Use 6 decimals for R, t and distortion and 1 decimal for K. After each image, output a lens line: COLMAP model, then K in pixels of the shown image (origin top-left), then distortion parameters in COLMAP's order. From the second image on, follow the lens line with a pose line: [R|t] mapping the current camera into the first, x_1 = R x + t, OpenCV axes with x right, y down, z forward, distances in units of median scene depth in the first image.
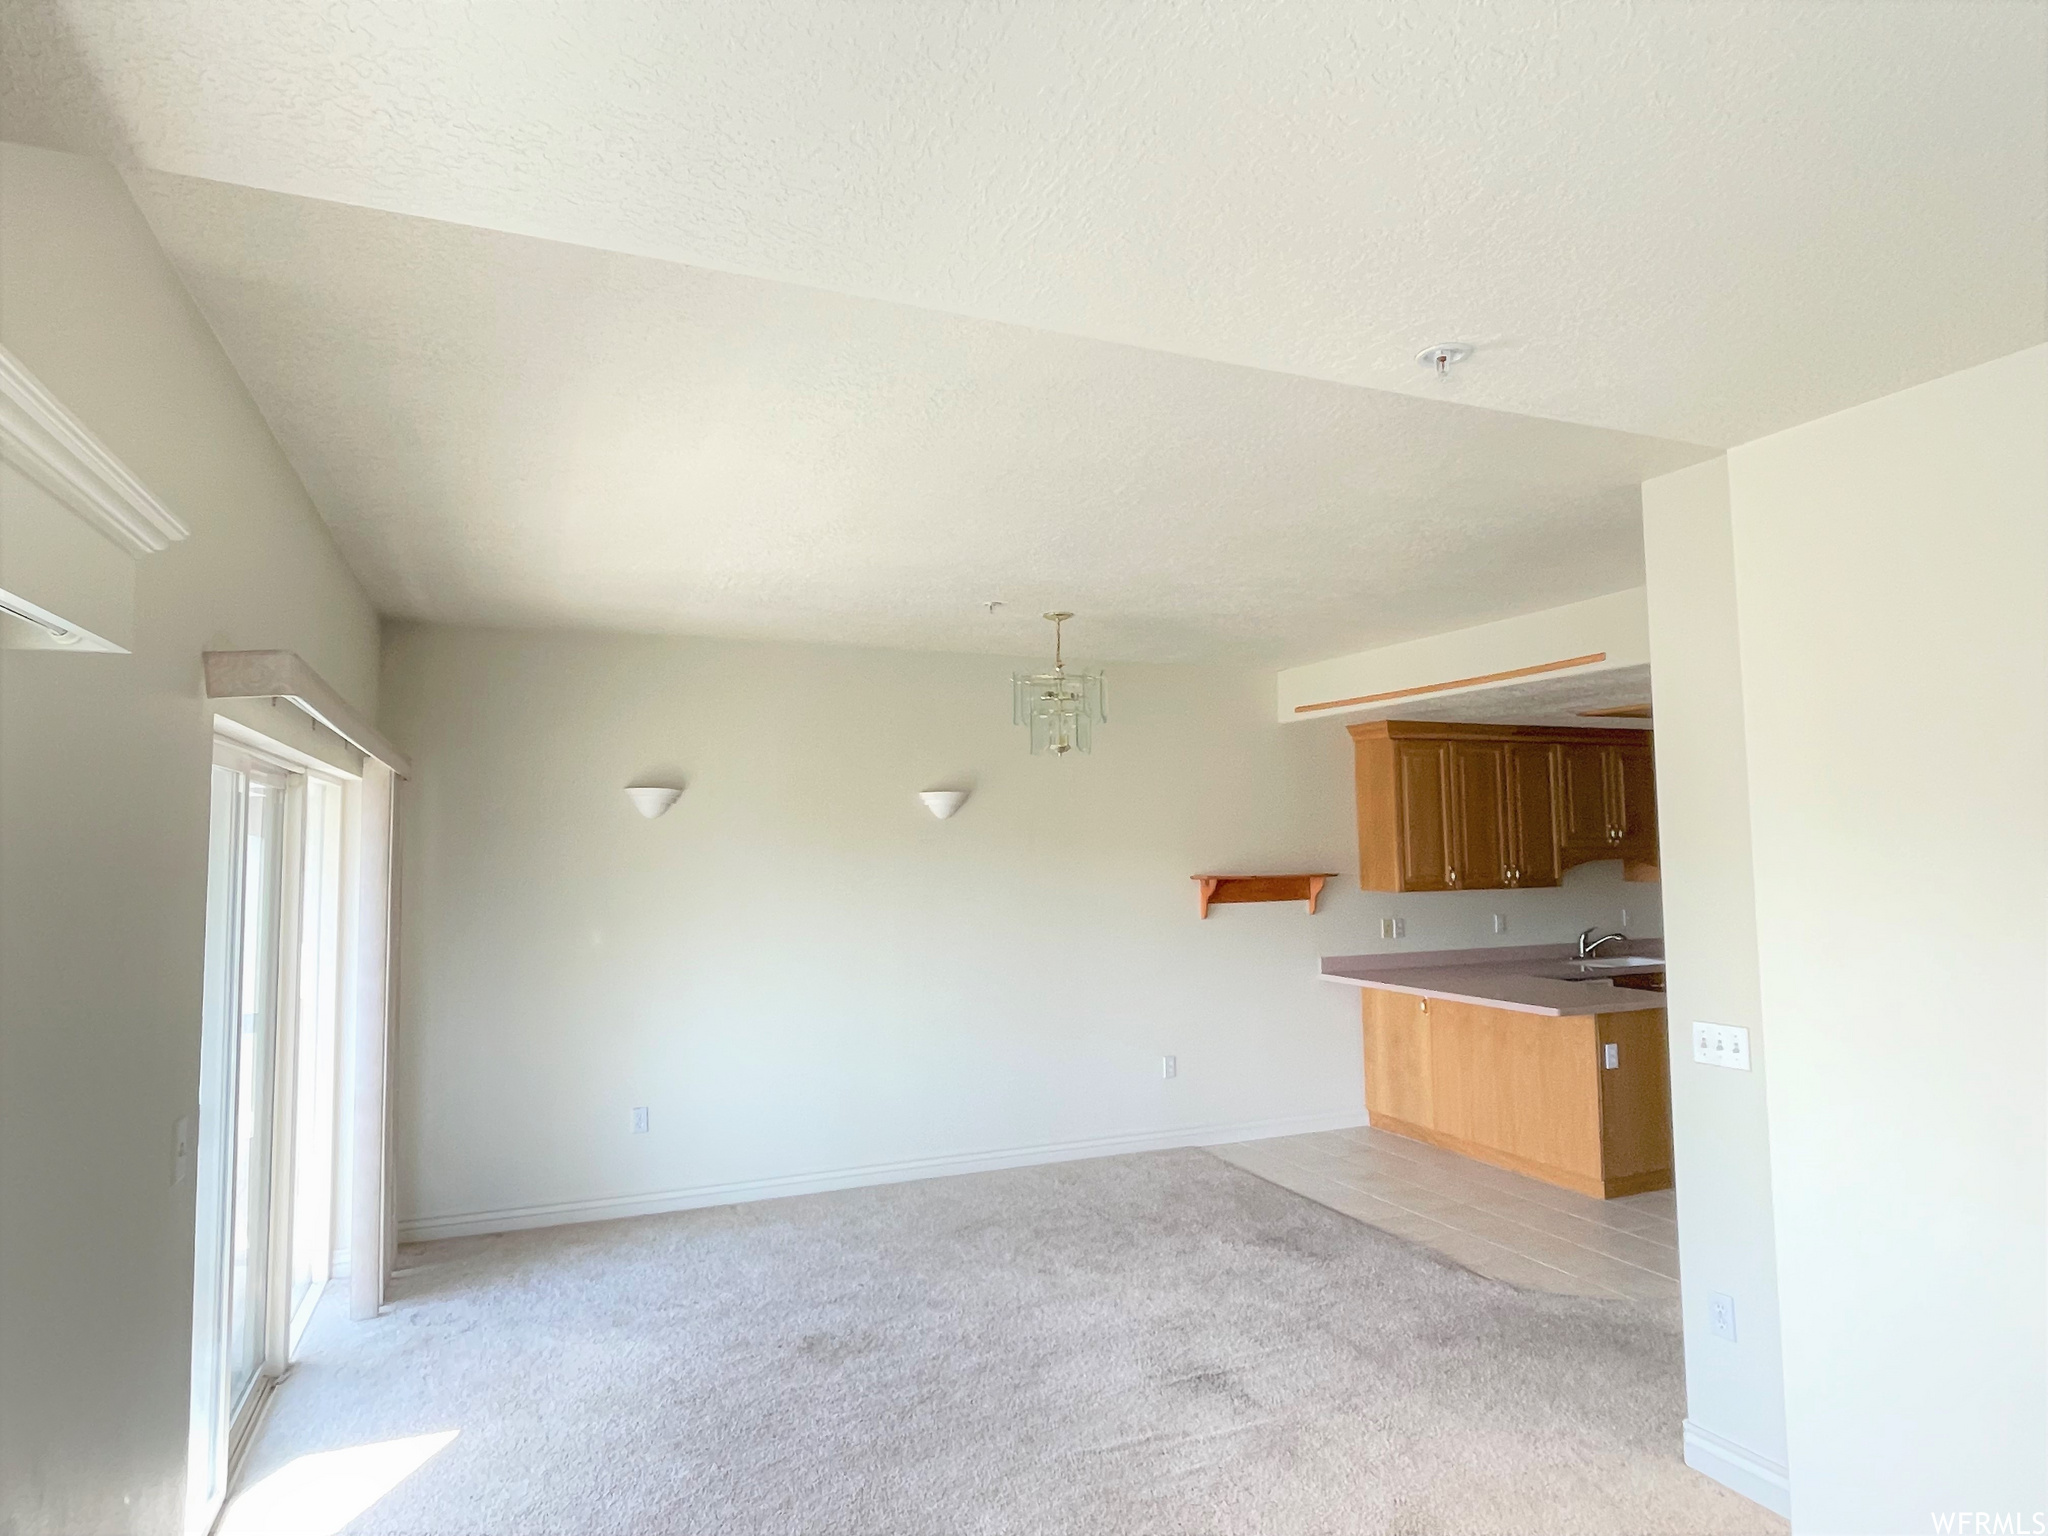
lens RADIAL K [[1150.2, 0, 1039.8], [0, 1150.2, 755.7], [0, 0, 1]] dist [0.005477, -0.002109]
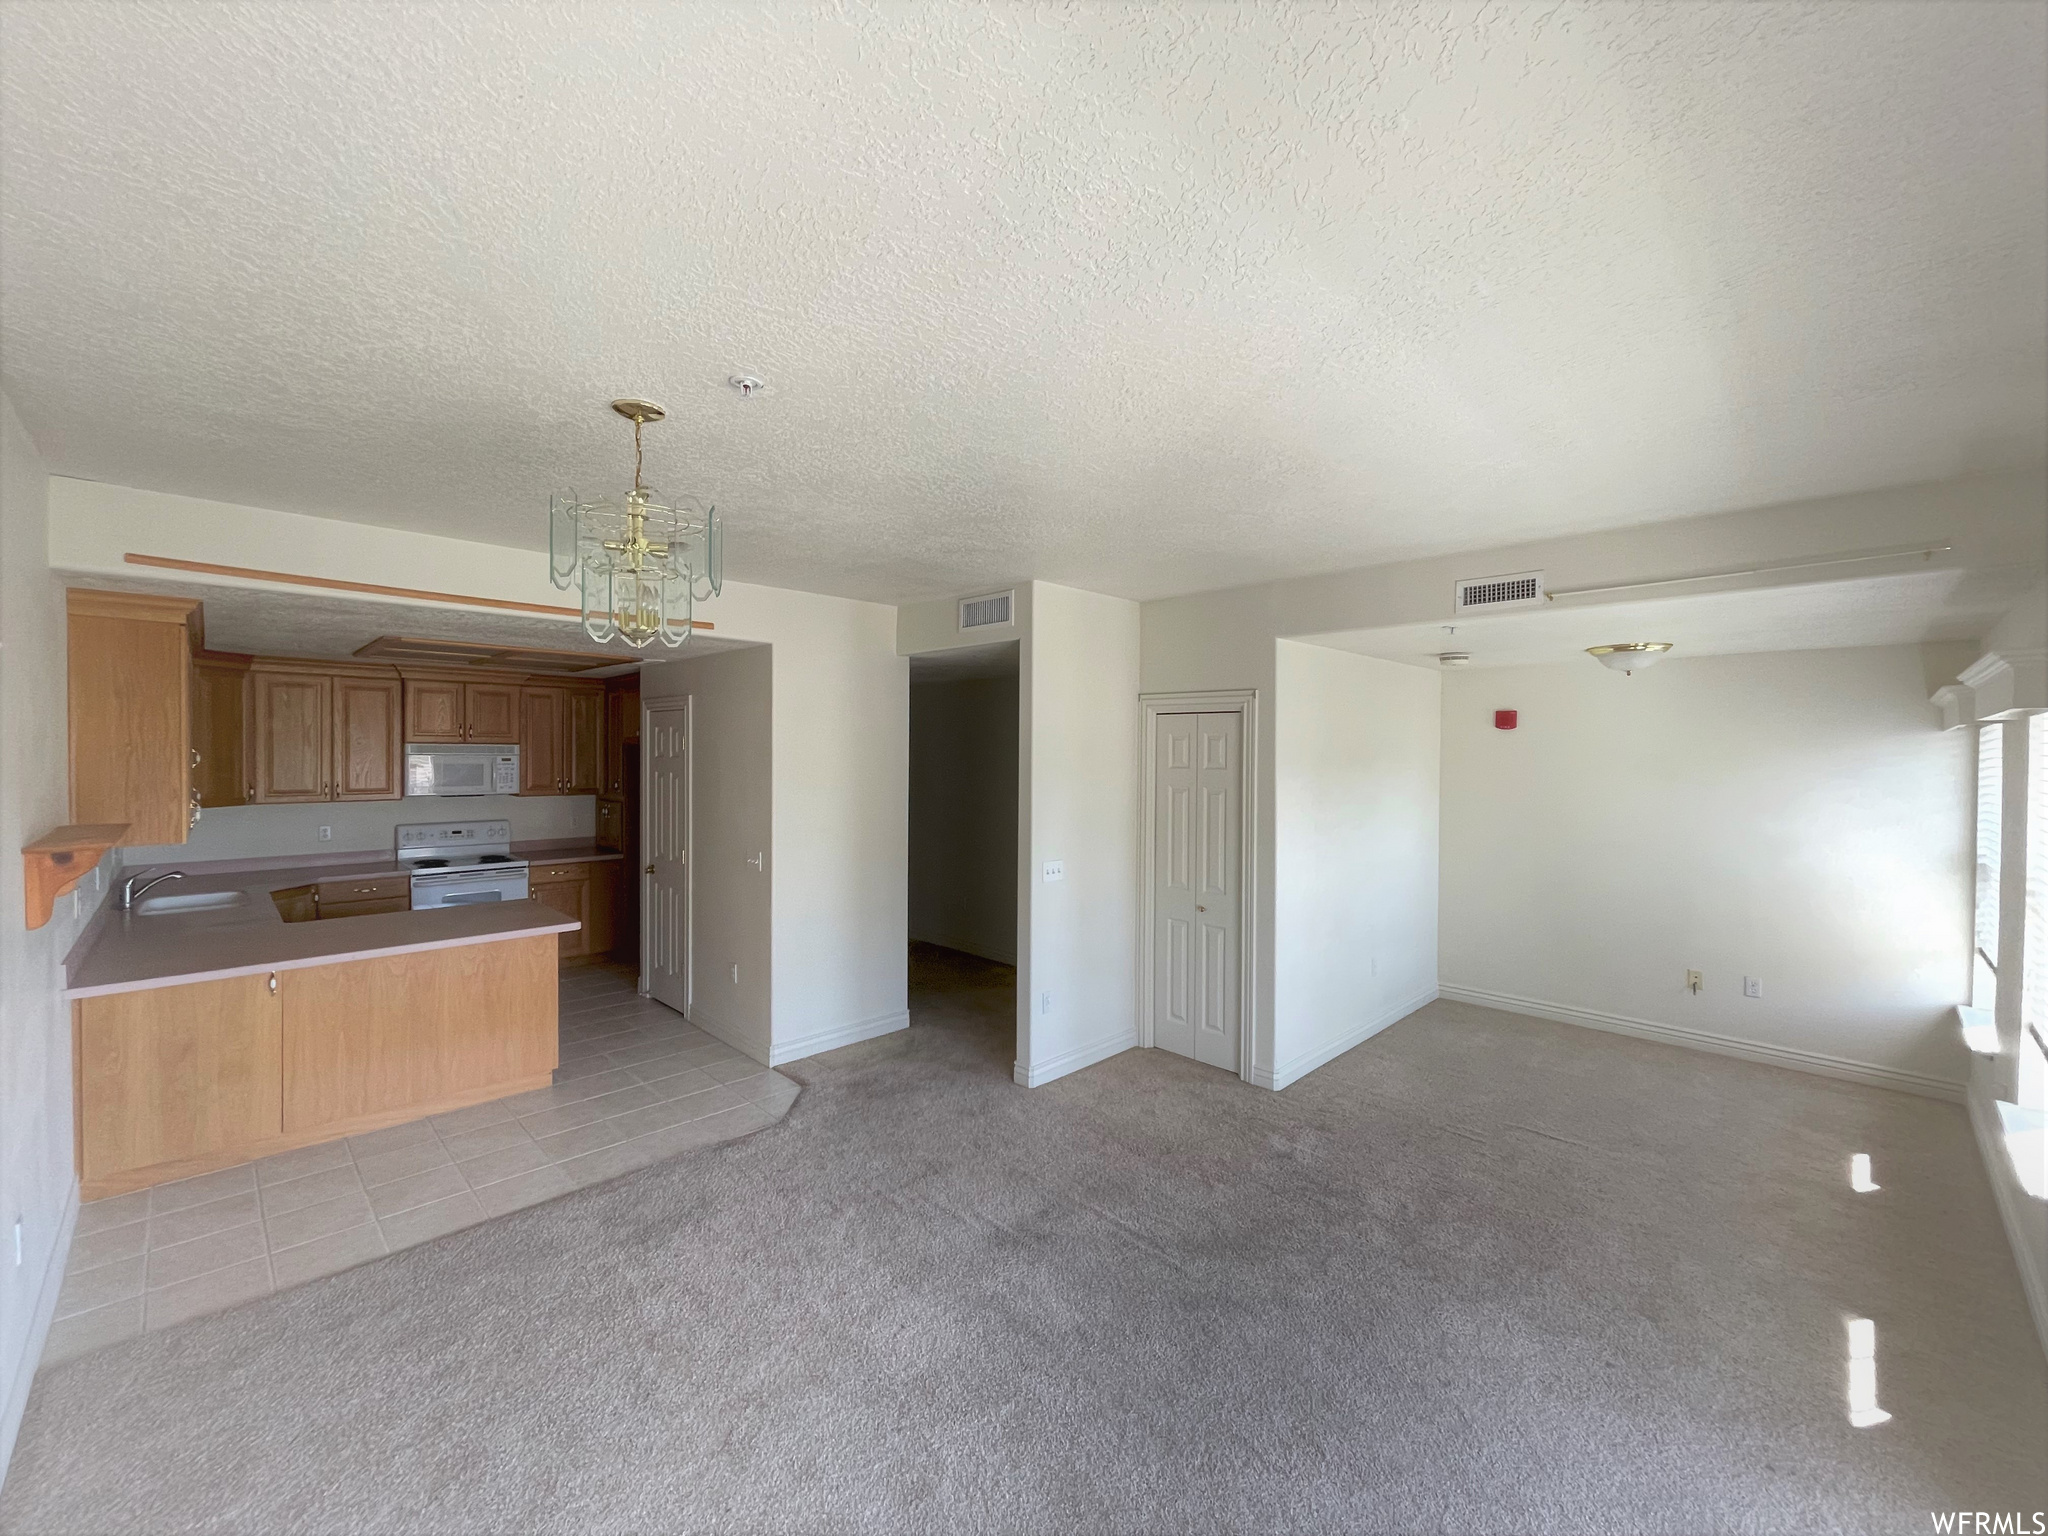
lens RADIAL K [[824.0, 0, 998.8], [0, 824.0, 758.3], [0, 0, 1]] dist [0.001071, 0.000218]
pose [[-0.324916, -0.000198, 0.945743, -0.339039], [-0.074224, 0.996921, -0.025291, 0.042349], [-0.942826, -0.078414, -0.323931, 0.703218]]
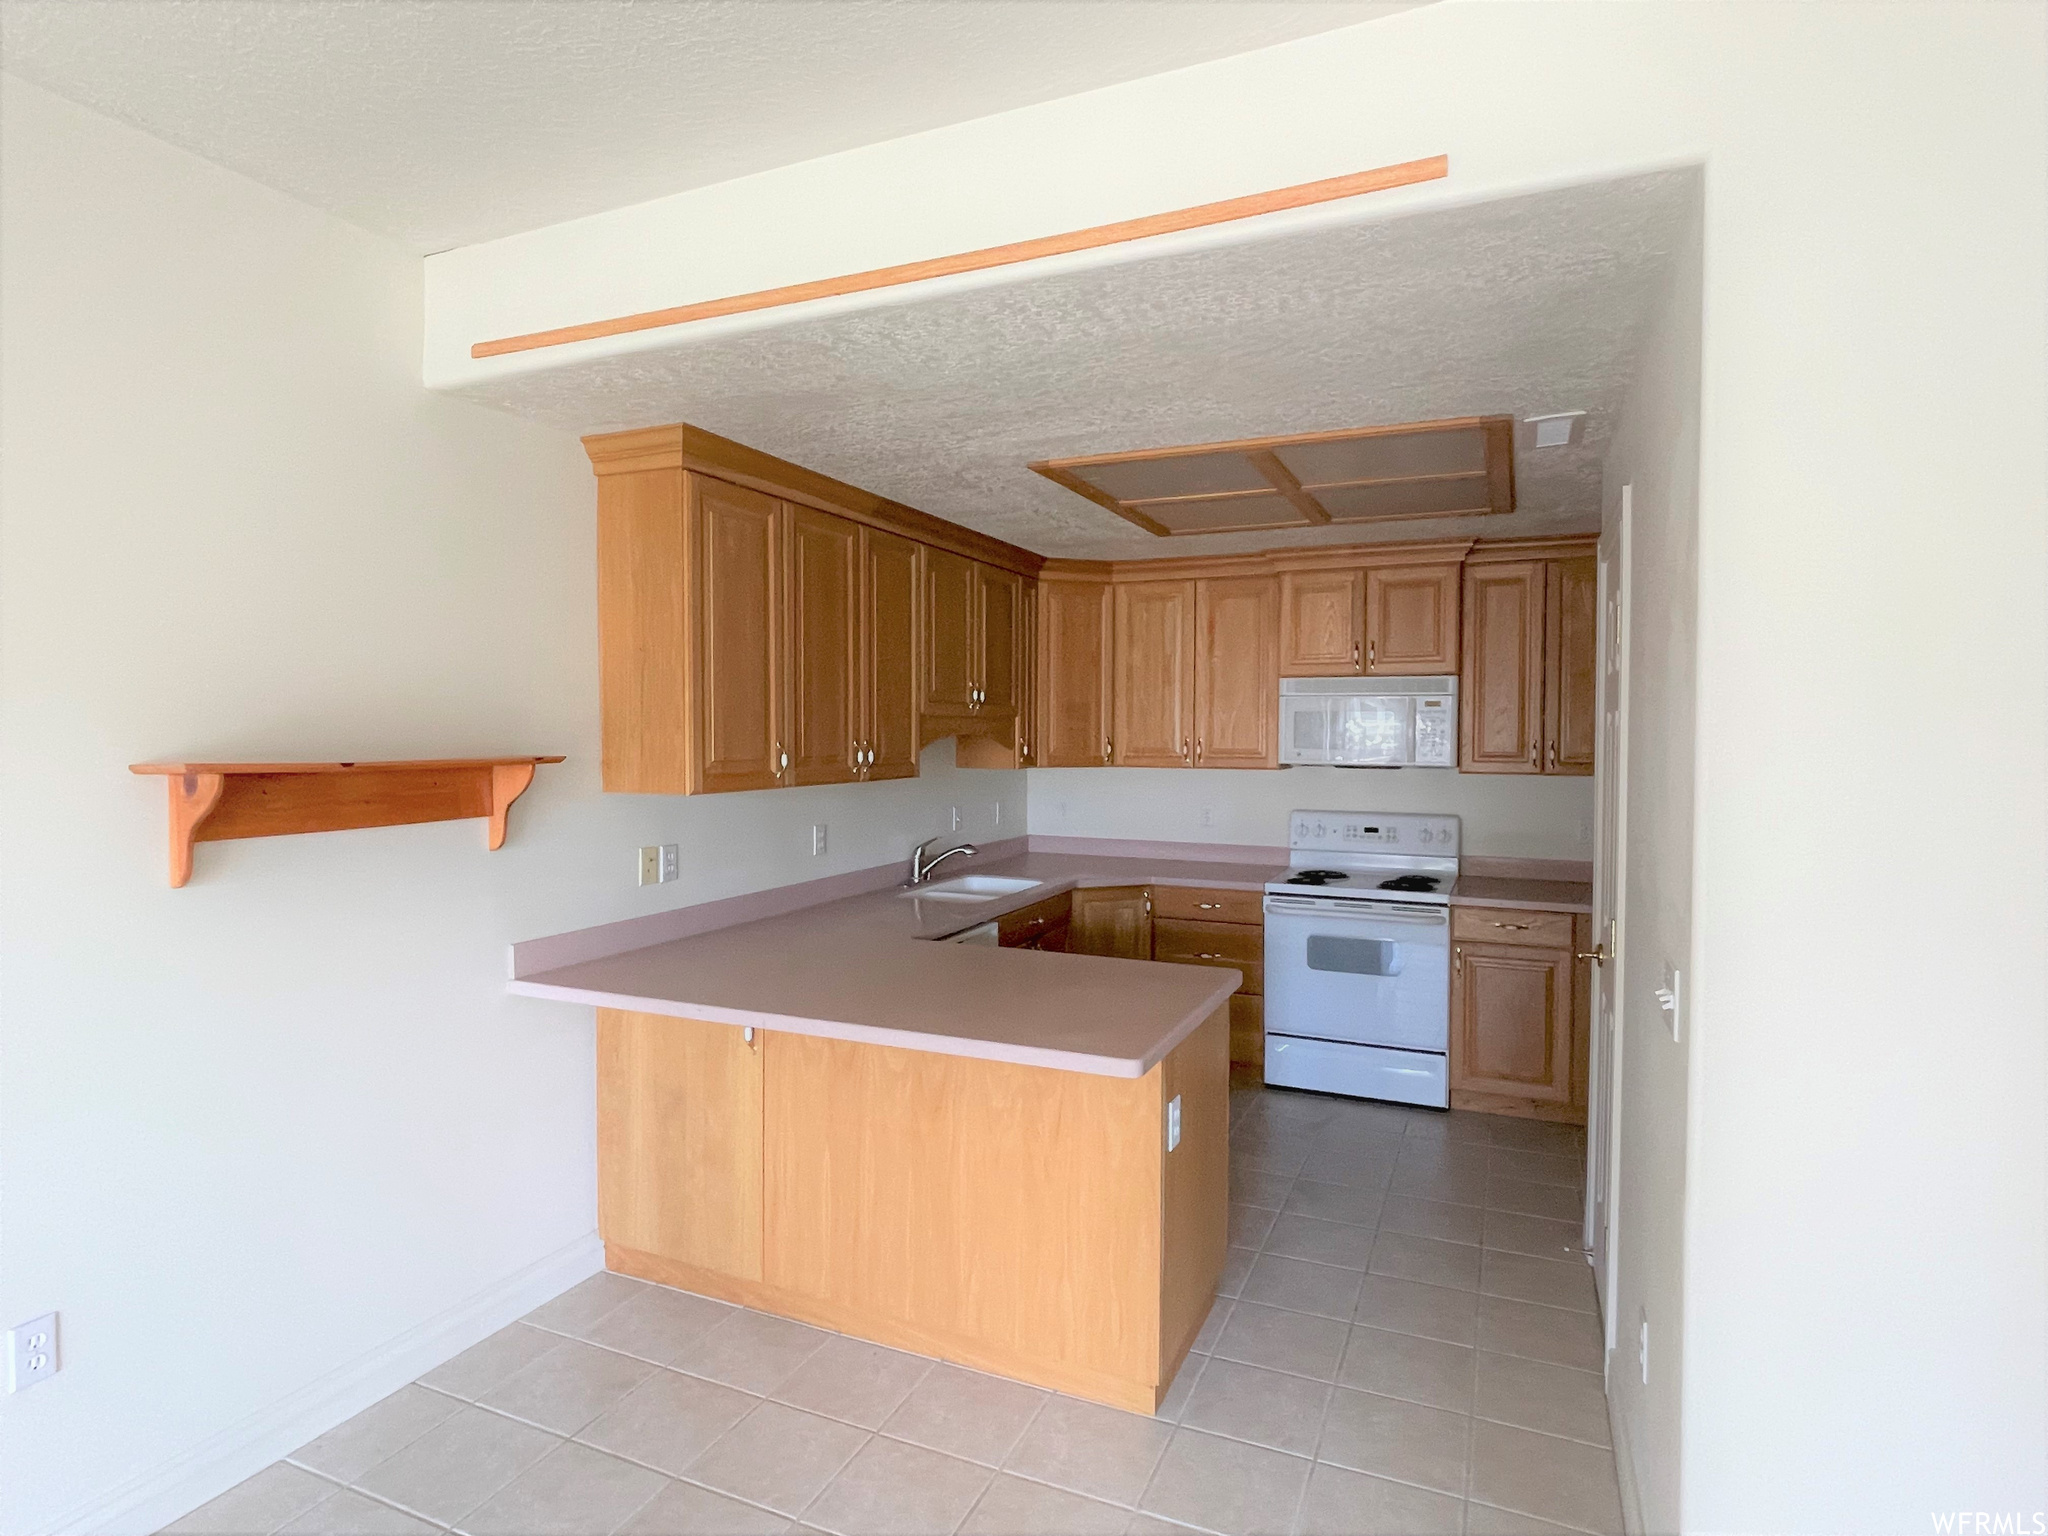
lens RADIAL K [[1111.7, 0, 1013.1], [0, 1111.7, 752.6], [0, 0, 1]] dist [-0.002239, -0.002074]
pose [[0.748060, 0.000535, 0.663631, 0.106649], [-0.063565, 0.995460, 0.070850, 0.060718], [-0.660580, -0.095184, 0.744697, 0.576284]]
